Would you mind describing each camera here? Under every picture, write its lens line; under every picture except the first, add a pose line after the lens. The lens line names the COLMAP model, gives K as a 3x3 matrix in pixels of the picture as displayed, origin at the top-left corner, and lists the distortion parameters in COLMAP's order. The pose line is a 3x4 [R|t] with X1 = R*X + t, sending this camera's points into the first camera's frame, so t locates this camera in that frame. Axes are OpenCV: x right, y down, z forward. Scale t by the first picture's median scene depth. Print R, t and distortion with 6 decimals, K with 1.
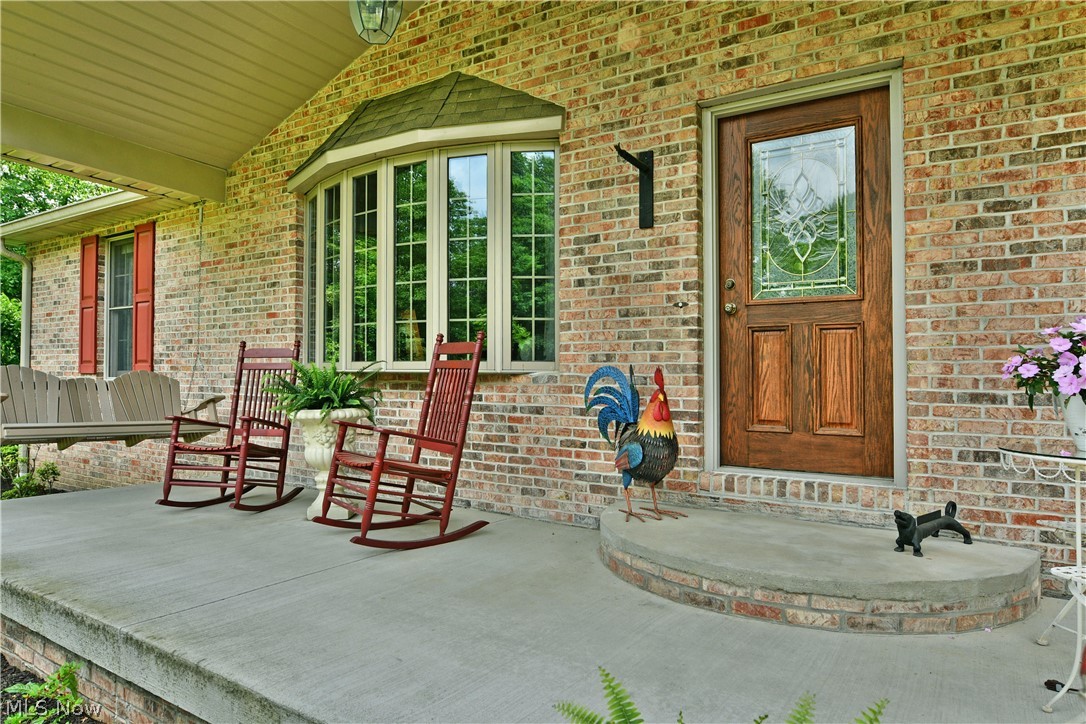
lens RADIAL K [[644.4, 0, 536.0], [0, 644.4, 360.4], [0, 0, 1]] dist [-0.002401, -0.000141]
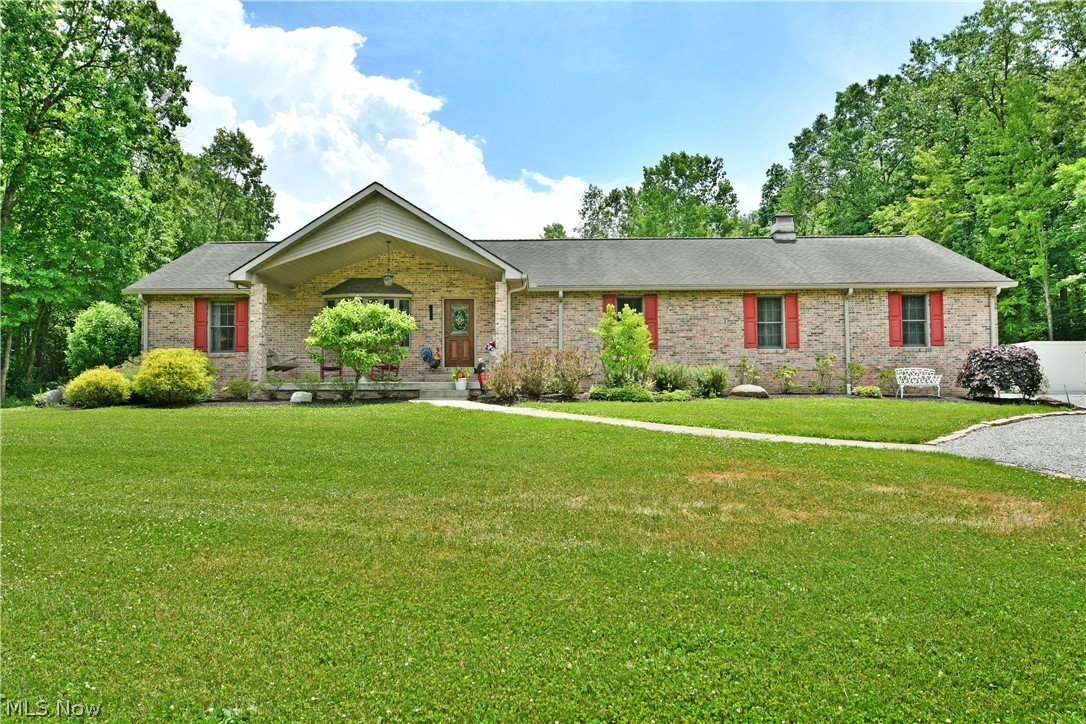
lens RADIAL K [[644.4, 0, 540.3], [0, 644.4, 357.3], [0, 0, 1]] dist [-0.002401, -0.000141]
pose [[0.833175, -0.008767, 0.552940, -1.907961], [-0.002755, 0.999796, 0.020002, -0.019425], [-0.553002, -0.018189, 0.832981, -3.672401]]
